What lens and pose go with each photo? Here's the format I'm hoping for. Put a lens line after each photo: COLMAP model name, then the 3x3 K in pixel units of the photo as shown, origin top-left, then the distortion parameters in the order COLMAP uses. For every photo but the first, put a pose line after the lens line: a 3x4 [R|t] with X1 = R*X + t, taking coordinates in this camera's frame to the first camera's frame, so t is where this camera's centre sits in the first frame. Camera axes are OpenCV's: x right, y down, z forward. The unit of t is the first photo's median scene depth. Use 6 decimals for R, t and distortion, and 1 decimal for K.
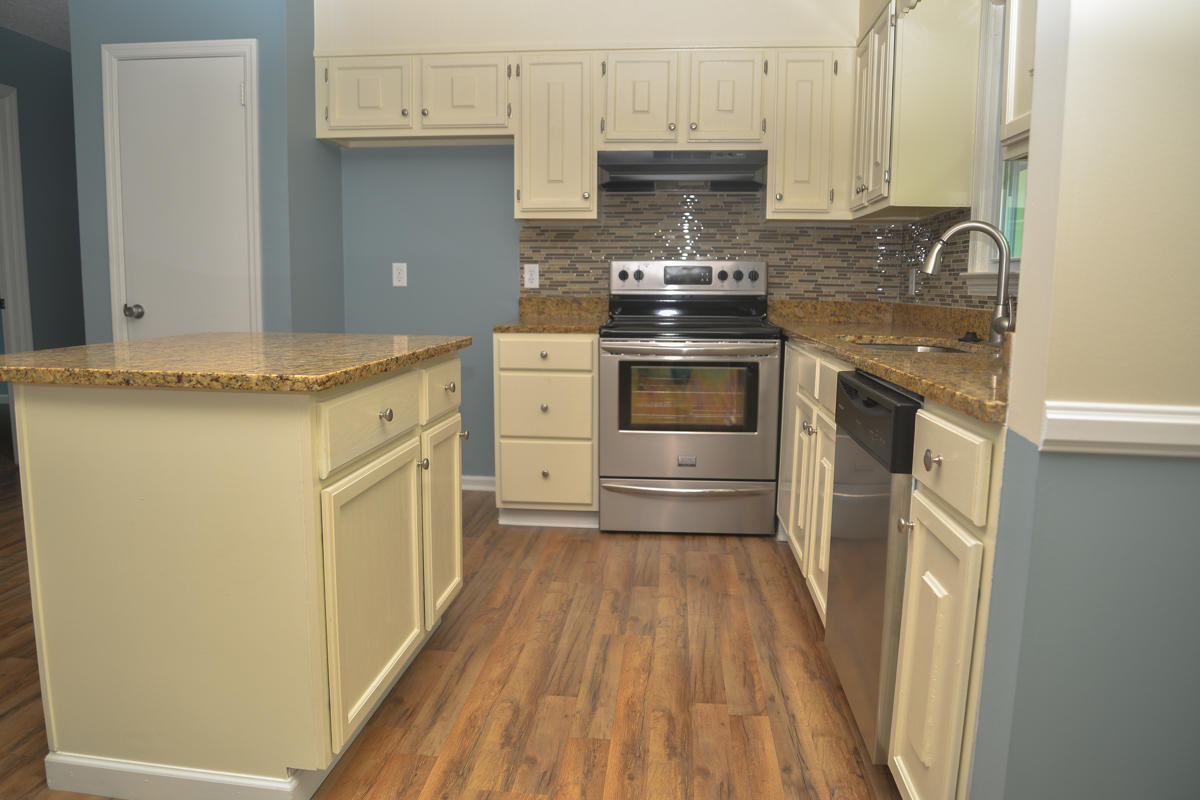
lens RADIAL K [[852.1, 0, 590.5], [0, 852.1, 387.8], [0, 0, 1]] dist [-0.072476, 0.021686]
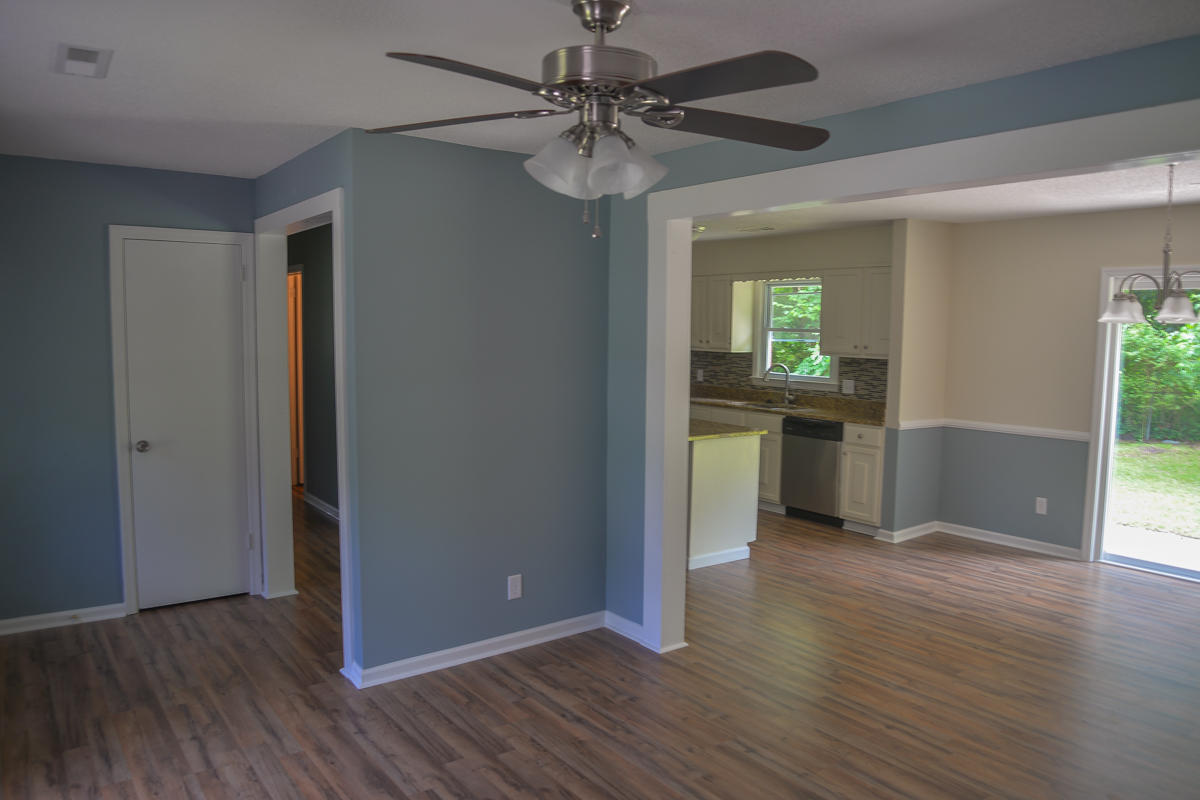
lens RADIAL K [[852.1, 0, 625.6], [0, 852.1, 379.5], [0, 0, 1]] dist [-0.072476, 0.021686]
pose [[0.726142, -0.042750, 0.686214, -1.362782], [0.074840, 0.997049, -0.017080, -0.089004], [-0.683459, 0.063759, 0.727199, -0.555656]]
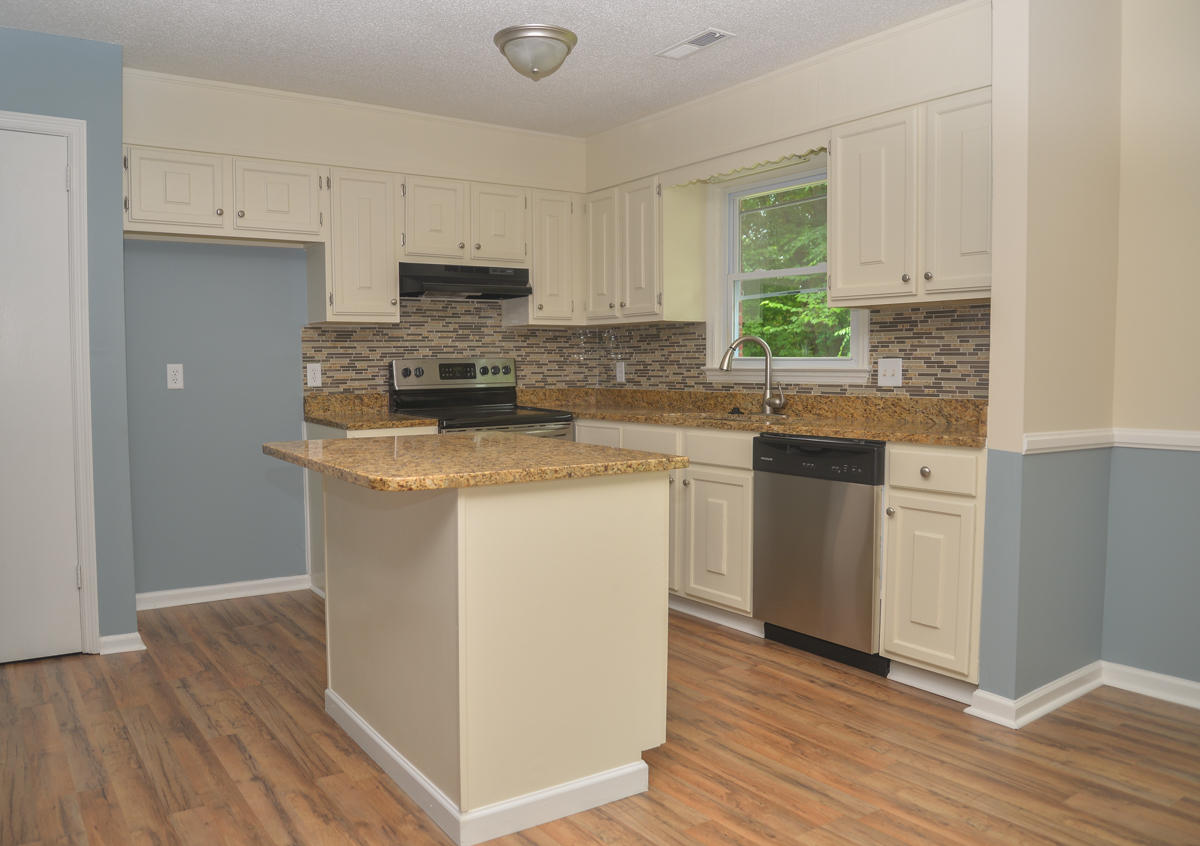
lens RADIAL K [[903.5, 0, 569.9], [0, 903.5, 422.3], [0, 0, 1]] dist [-0.081300, 0.007311]
pose [[0.769193, -0.057464, 0.636427, -0.580179], [0.093065, 0.995403, -0.022603, -0.022692], [-0.632203, 0.076615, 0.771006, -0.033947]]
